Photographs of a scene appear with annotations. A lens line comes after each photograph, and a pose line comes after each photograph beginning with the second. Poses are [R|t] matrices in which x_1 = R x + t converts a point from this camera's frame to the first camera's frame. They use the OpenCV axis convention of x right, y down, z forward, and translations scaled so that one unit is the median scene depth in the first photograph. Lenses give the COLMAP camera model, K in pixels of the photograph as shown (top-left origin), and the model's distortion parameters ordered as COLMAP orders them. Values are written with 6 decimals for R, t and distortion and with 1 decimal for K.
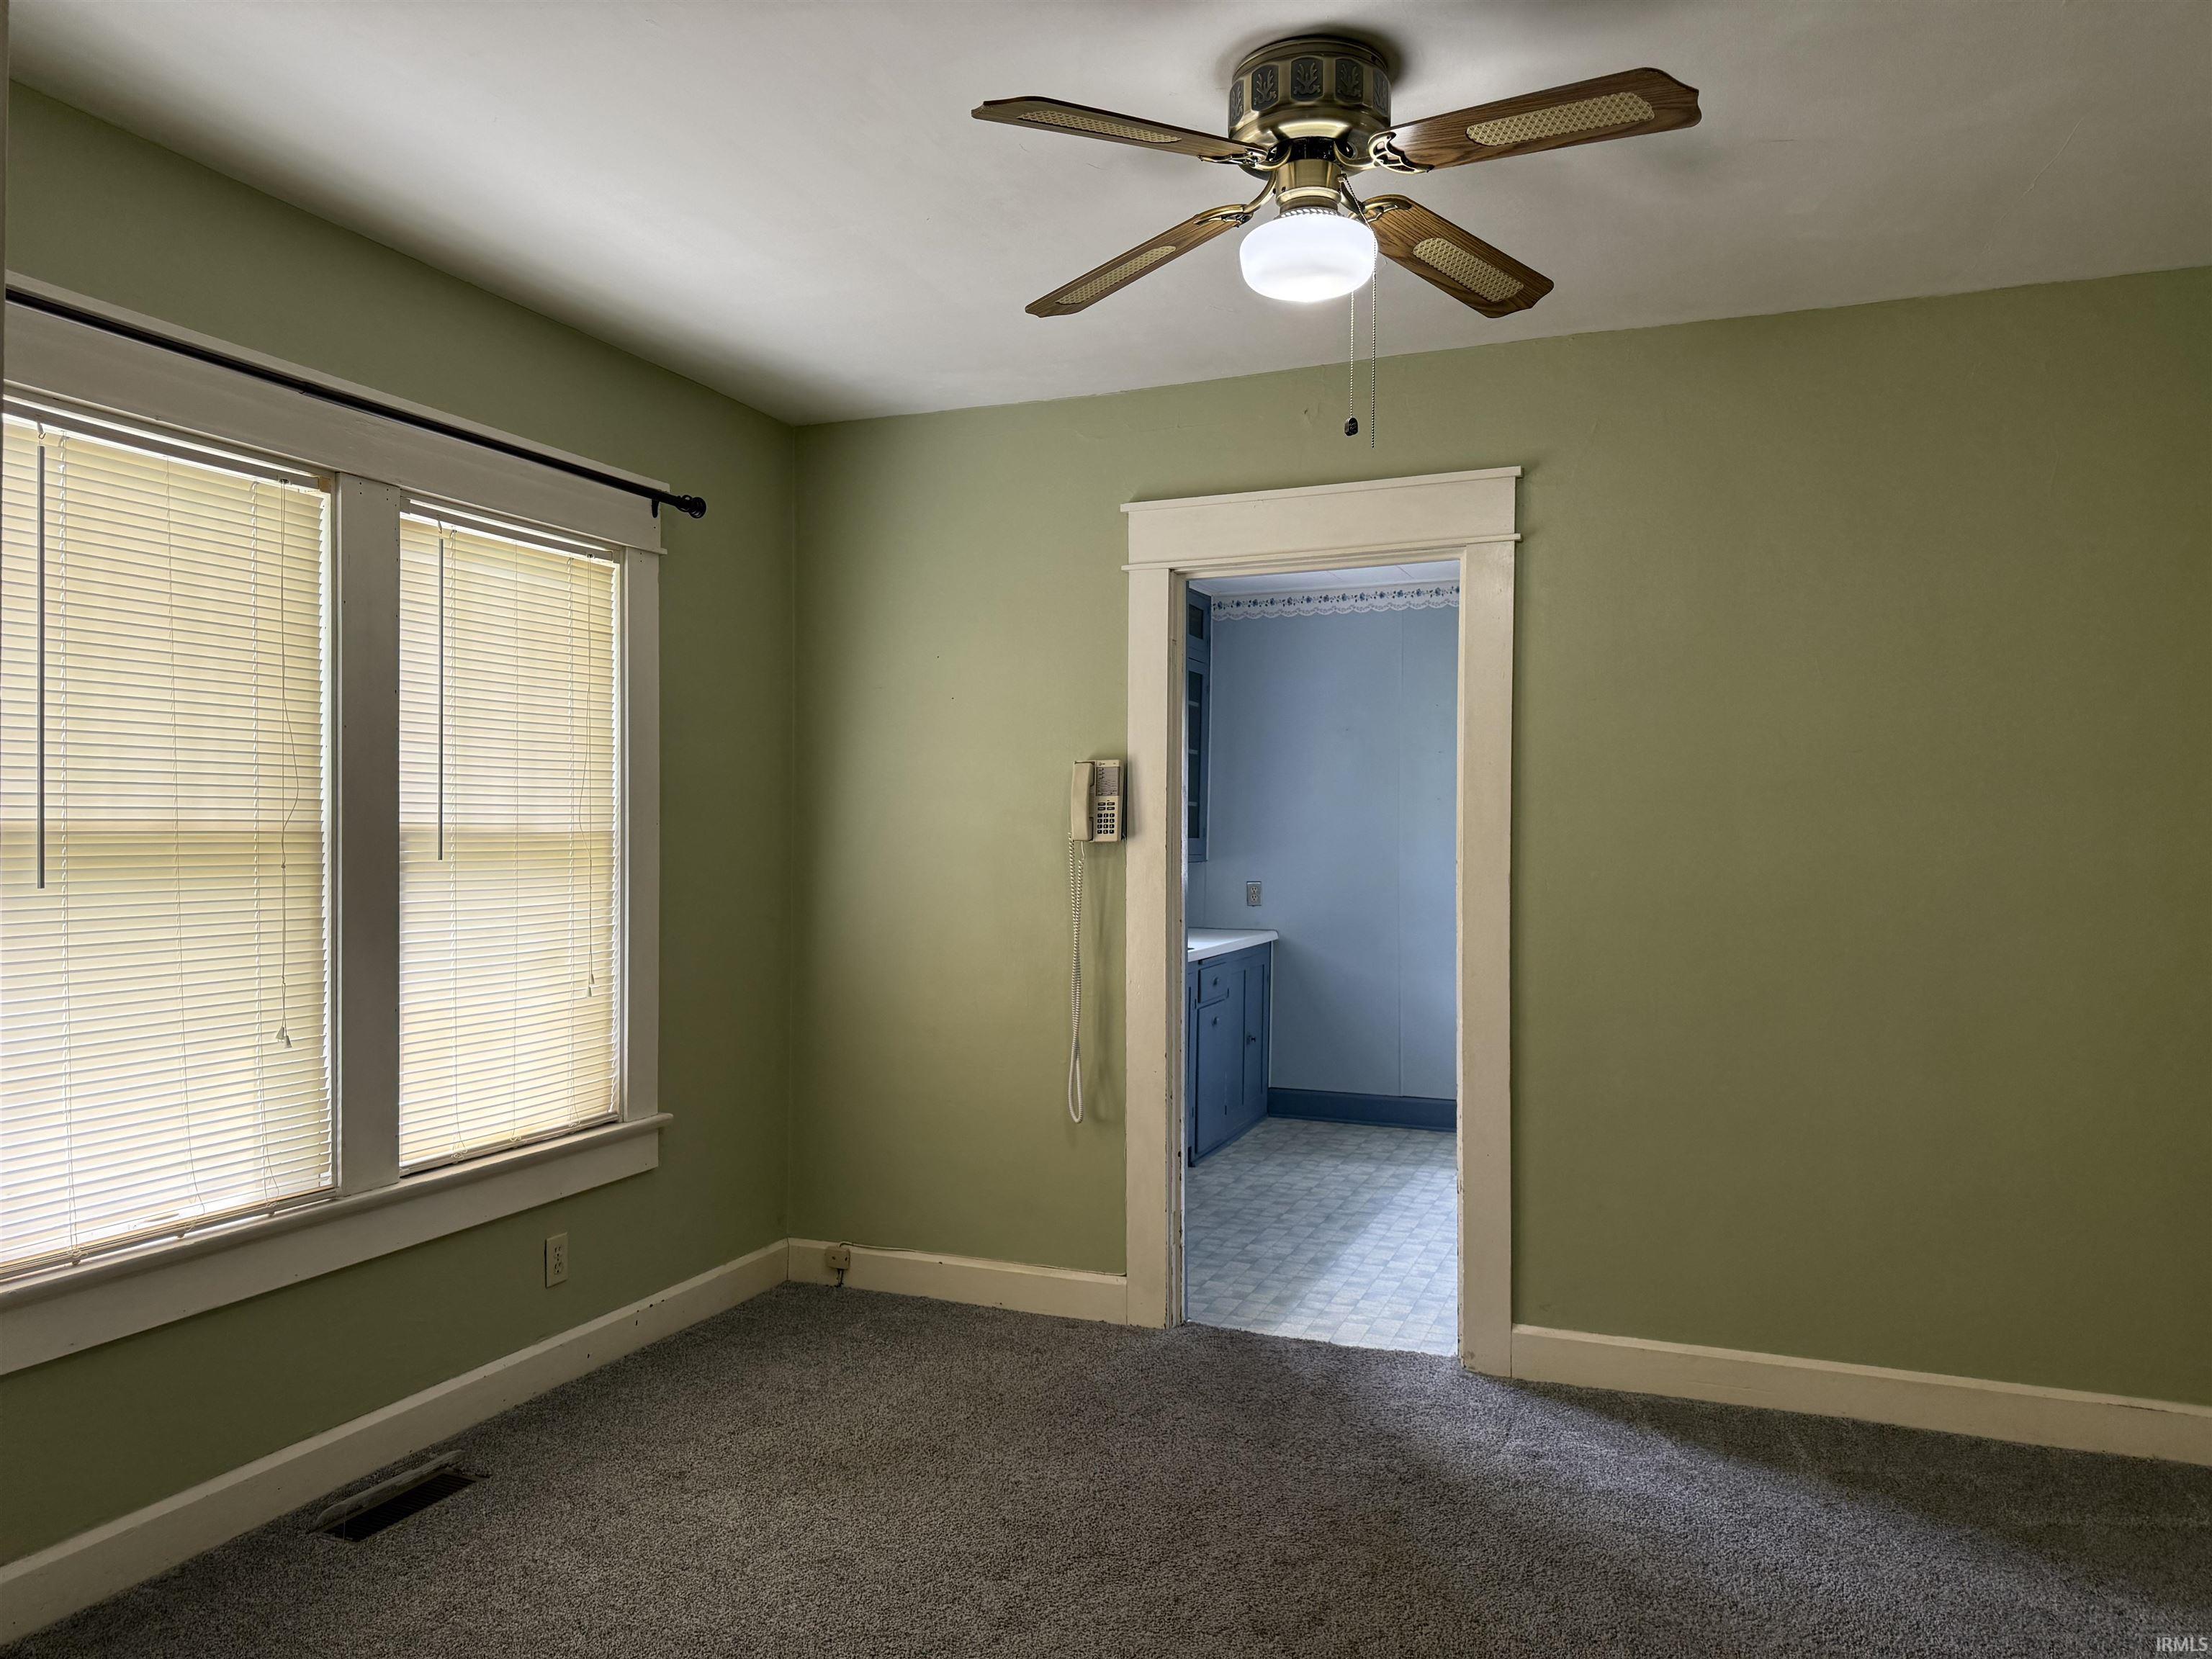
lens RADIAL K [[1535.0, 0, 1109.1], [0, 1535.0, 828.8], [0, 0, 1]] dist [0.109978, 0.004102]
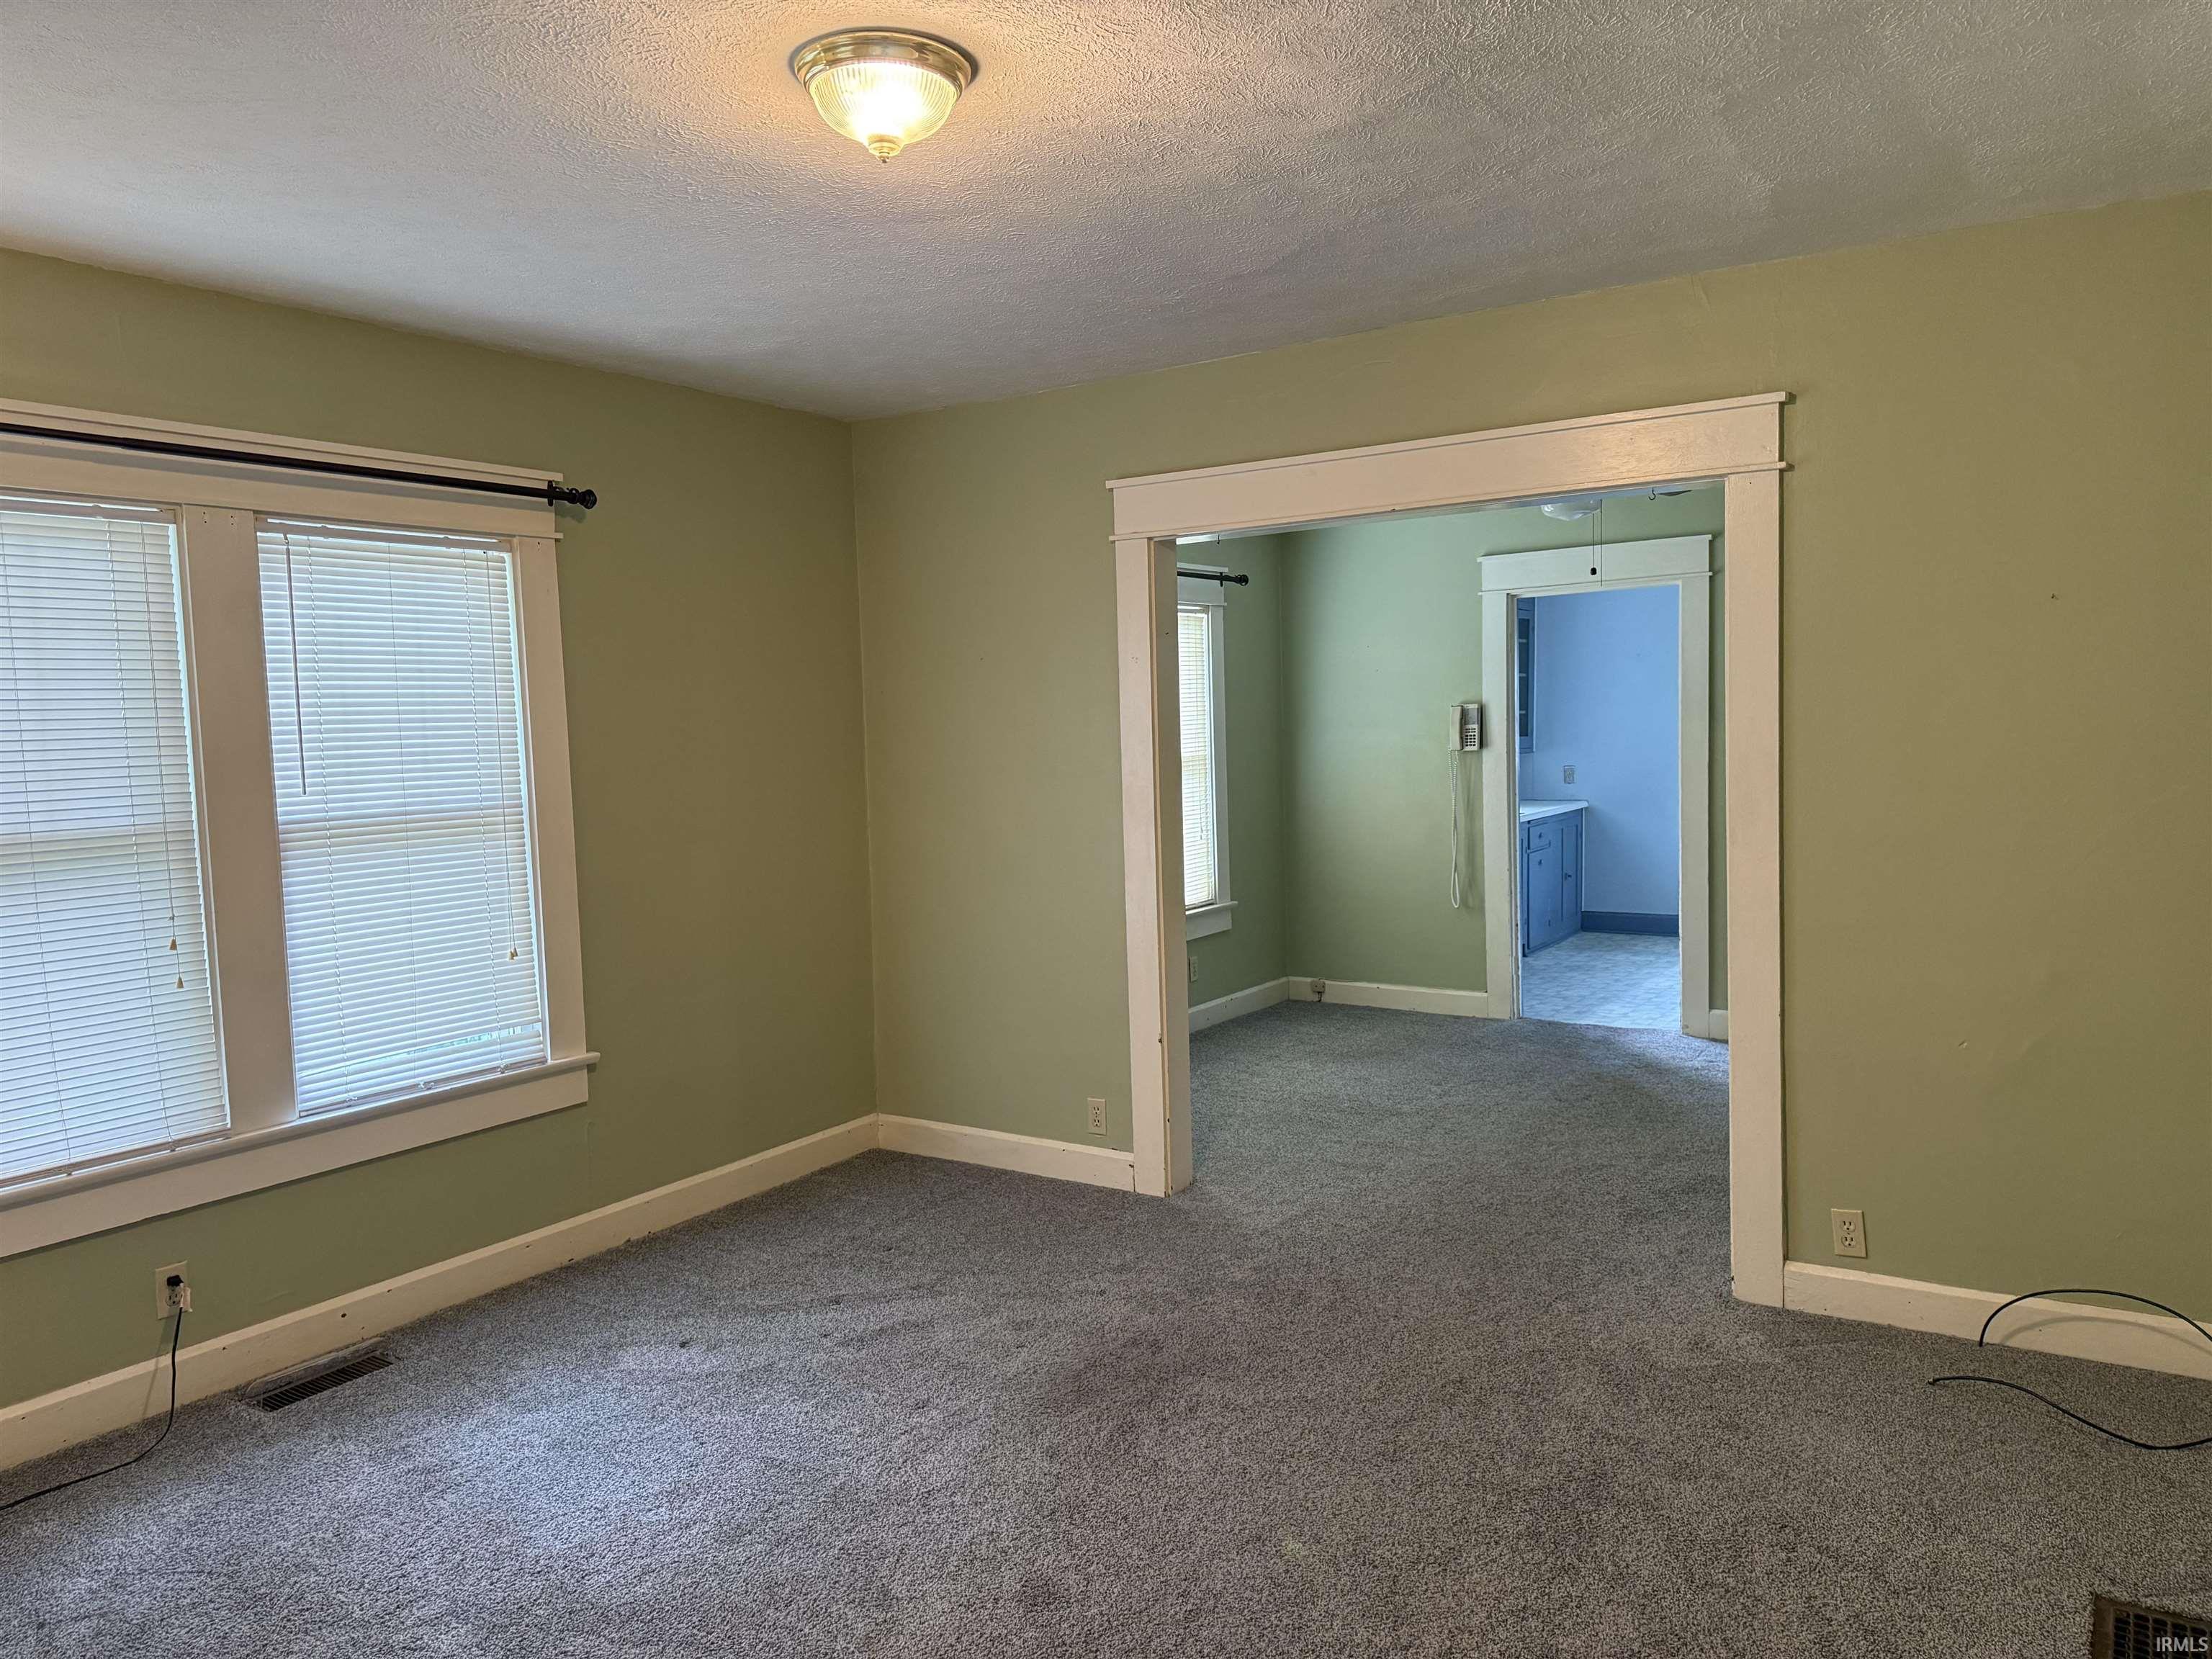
lens RADIAL K [[1535.0, 0, 1099.9], [0, 1535.0, 823.4], [0, 0, 1]] dist [0.109978, 0.004102]
pose [[0.976798, -0.019331, -0.213288, -0.039419], [0.034785, 0.997014, 0.068946, -0.043663], [0.211319, -0.074765, 0.974554, -0.799265]]
